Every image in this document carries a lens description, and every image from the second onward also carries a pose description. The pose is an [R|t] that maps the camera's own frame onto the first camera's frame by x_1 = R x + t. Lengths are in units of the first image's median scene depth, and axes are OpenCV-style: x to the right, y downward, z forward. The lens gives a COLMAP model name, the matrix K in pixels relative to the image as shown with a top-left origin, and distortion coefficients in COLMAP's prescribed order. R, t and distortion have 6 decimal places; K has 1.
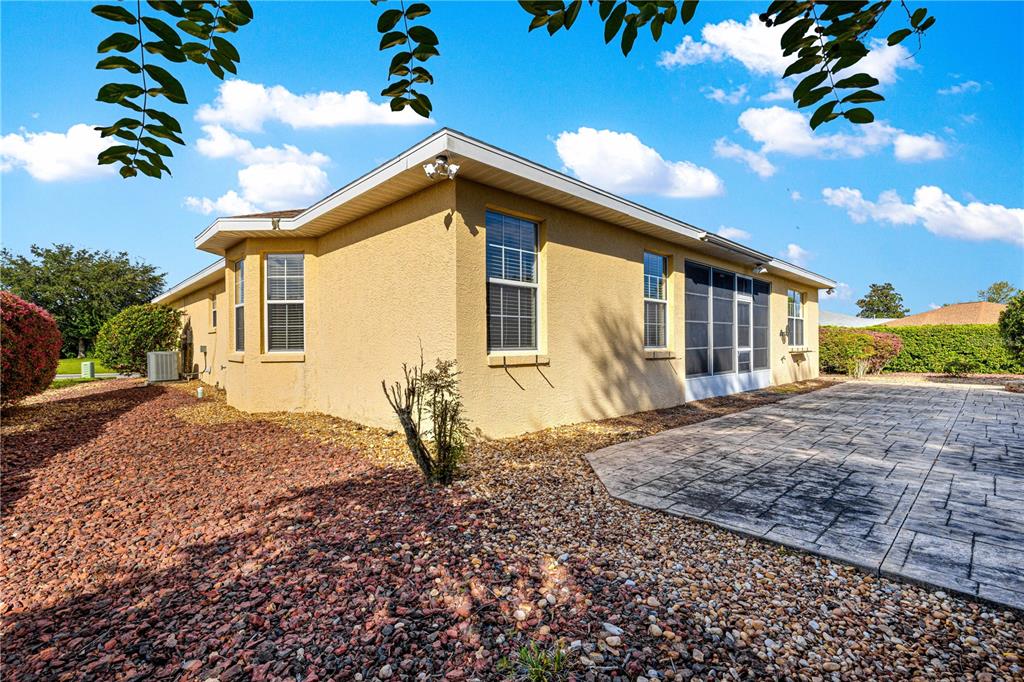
lens RADIAL K [[460.5, 0, 517.1], [0, 460.5, 347.4], [0, 0, 1]] dist [0.010725, -0.000139]
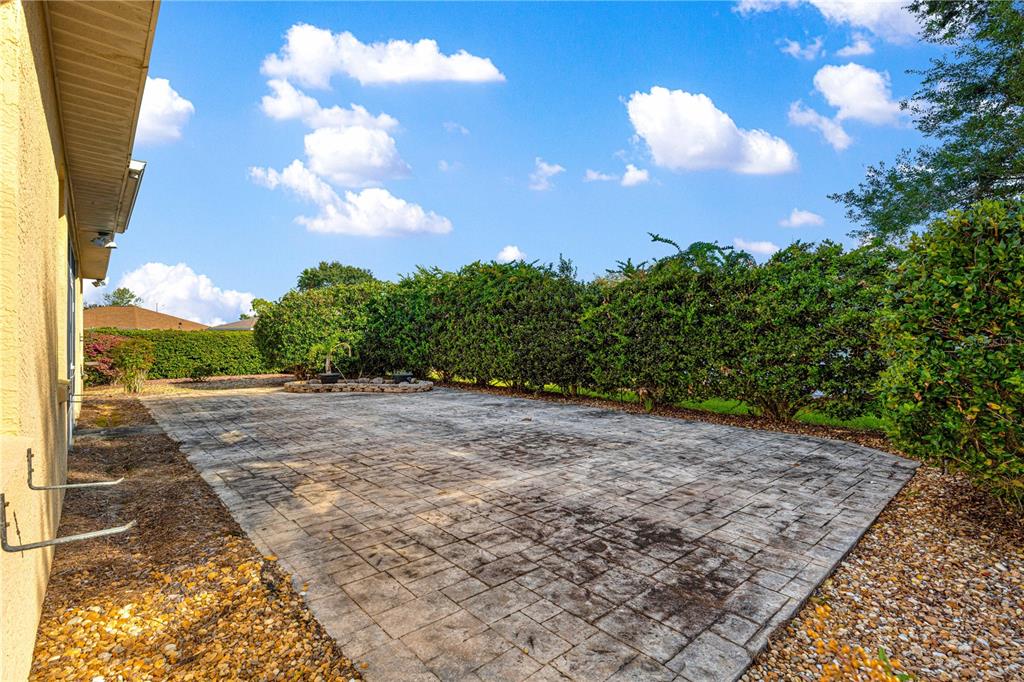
lens RADIAL K [[460.5, 0, 517.1], [0, 460.5, 347.4], [0, 0, 1]] dist [0.010725, -0.000139]
pose [[0.043980, 0.003003, 0.999028, -0.329116], [-0.003410, 0.999990, -0.002856, -0.067084], [-0.999027, -0.003281, 0.043989, 1.250776]]
